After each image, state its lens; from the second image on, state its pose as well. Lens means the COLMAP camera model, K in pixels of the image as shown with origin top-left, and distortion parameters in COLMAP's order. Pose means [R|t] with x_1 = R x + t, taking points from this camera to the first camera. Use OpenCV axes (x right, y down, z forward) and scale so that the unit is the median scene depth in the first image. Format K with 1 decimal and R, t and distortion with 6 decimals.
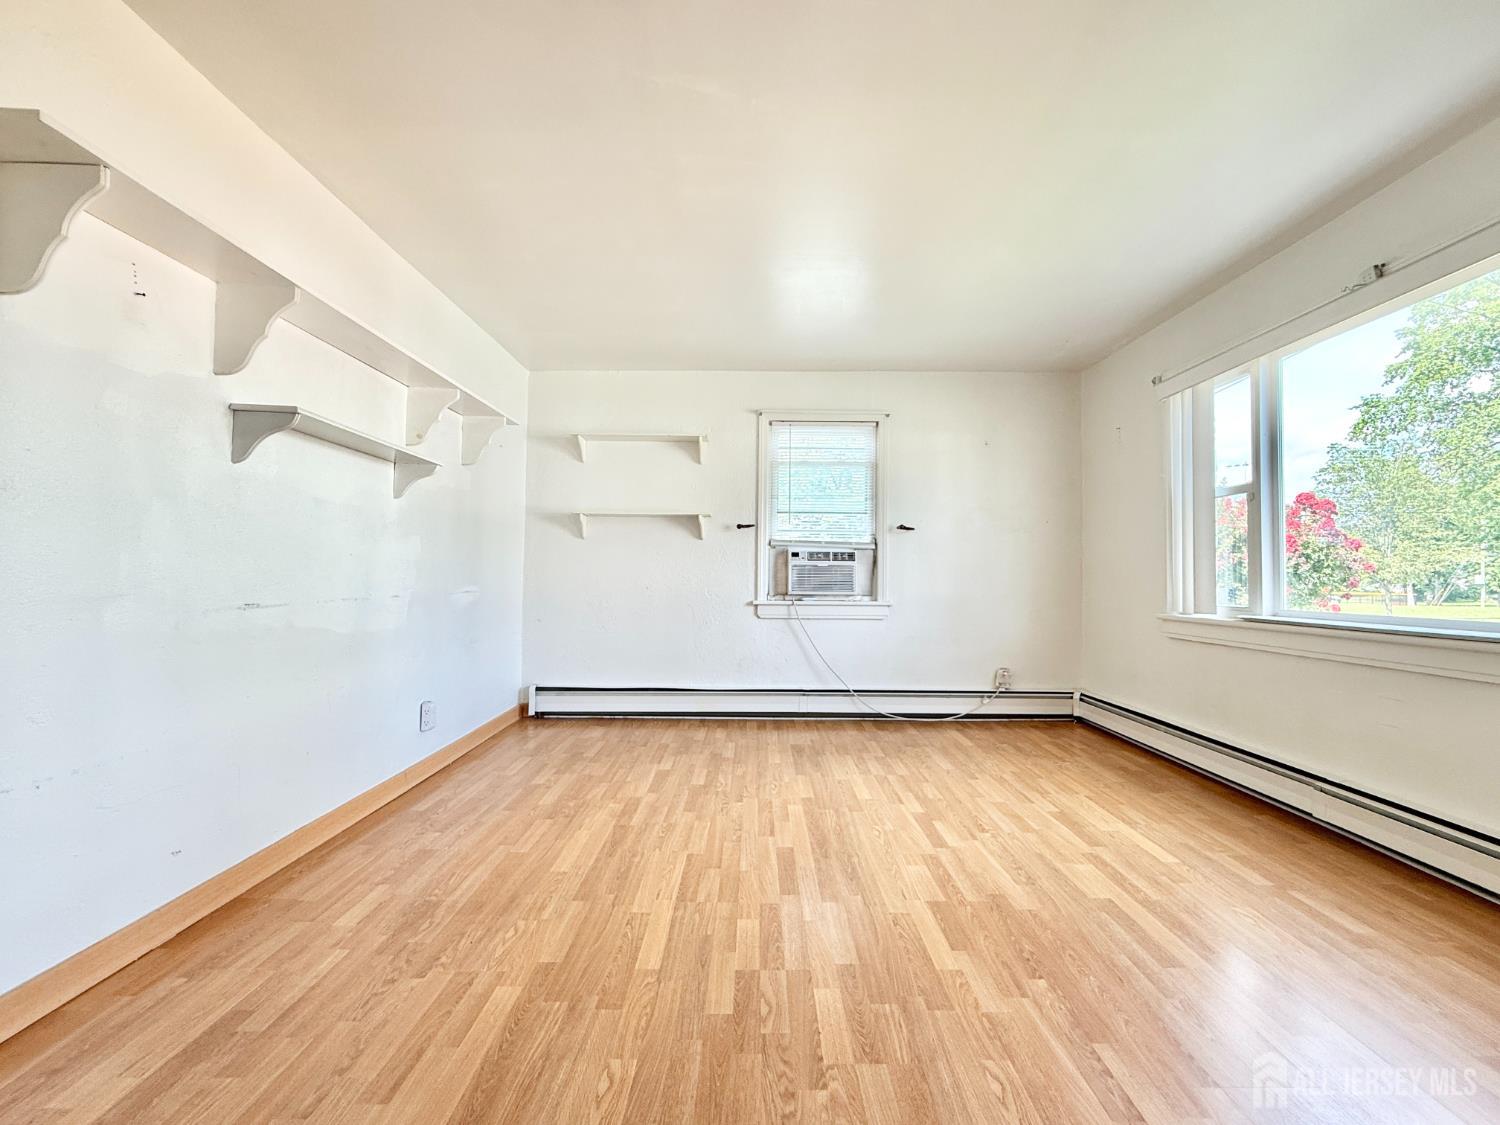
lens RADIAL K [[601.6, 0, 750.0], [0, 601.6, 562.5], [0, 0, 1]] dist [0.000266, -0.000091]
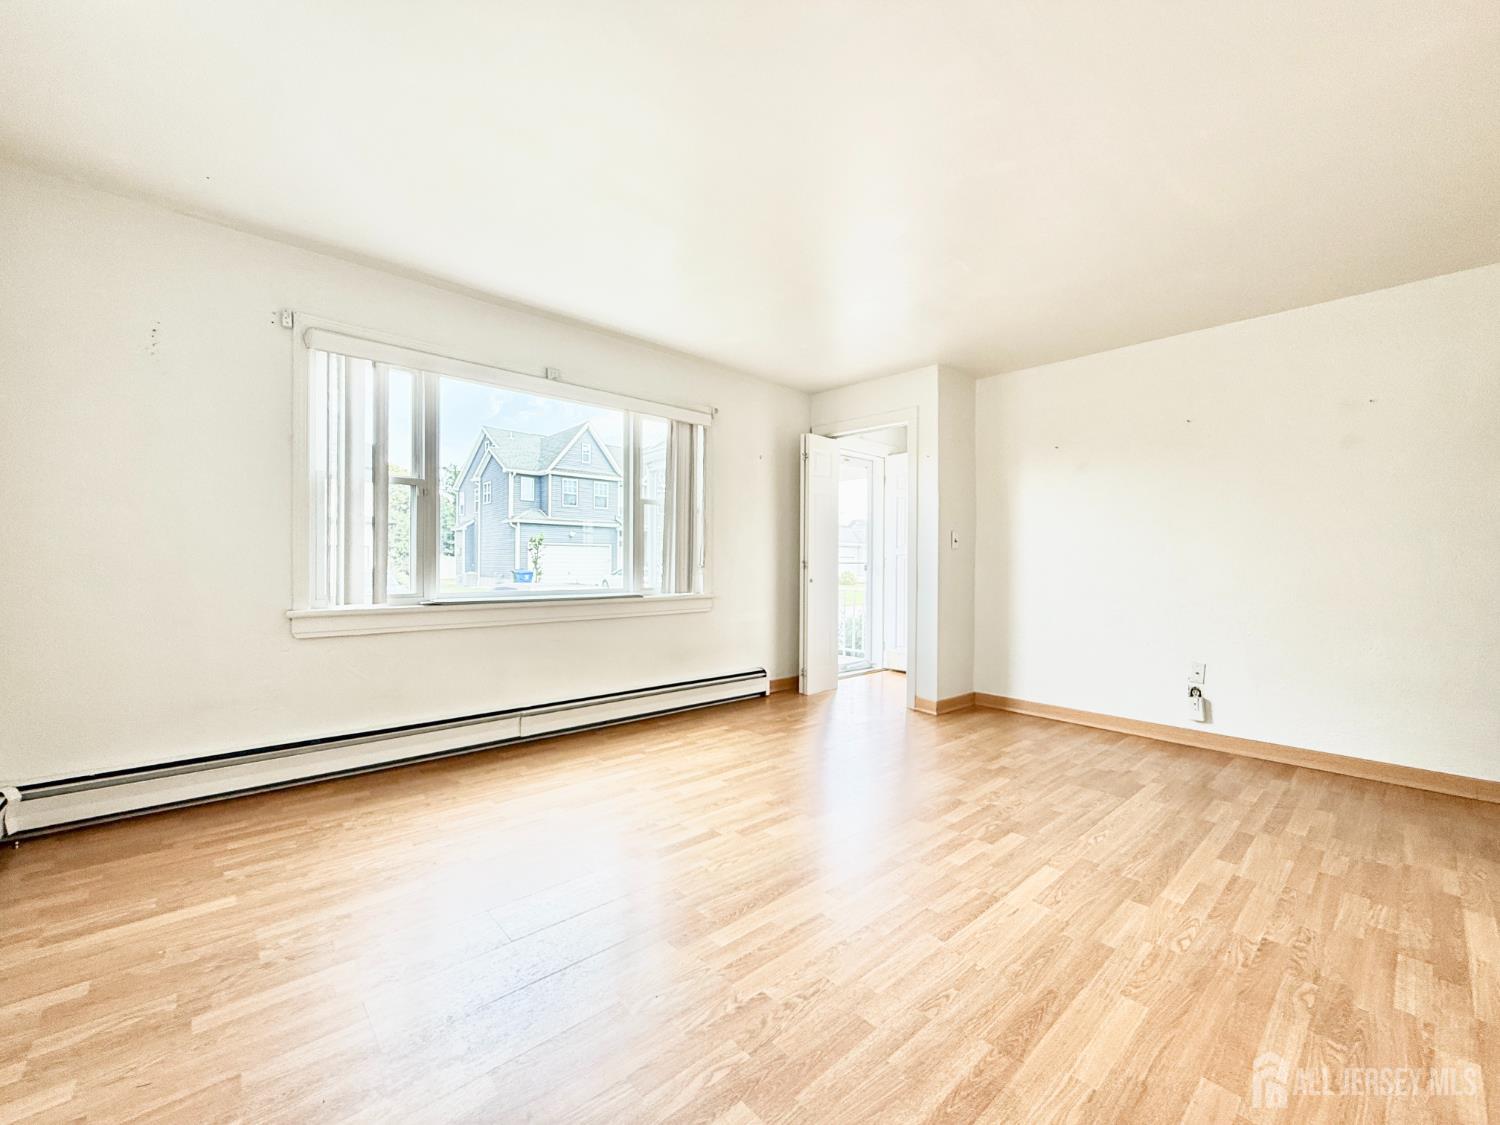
lens RADIAL K [[601.6, 0, 750.0], [0, 601.6, 562.5], [0, 0, 1]] dist [0.000266, -0.000091]
pose [[-0.662756, -0.012388, 0.748733, -0.579825], [-0.031378, 0.999444, -0.011239, 0.020062], [-0.748178, -0.030942, -0.662777, 1.954885]]
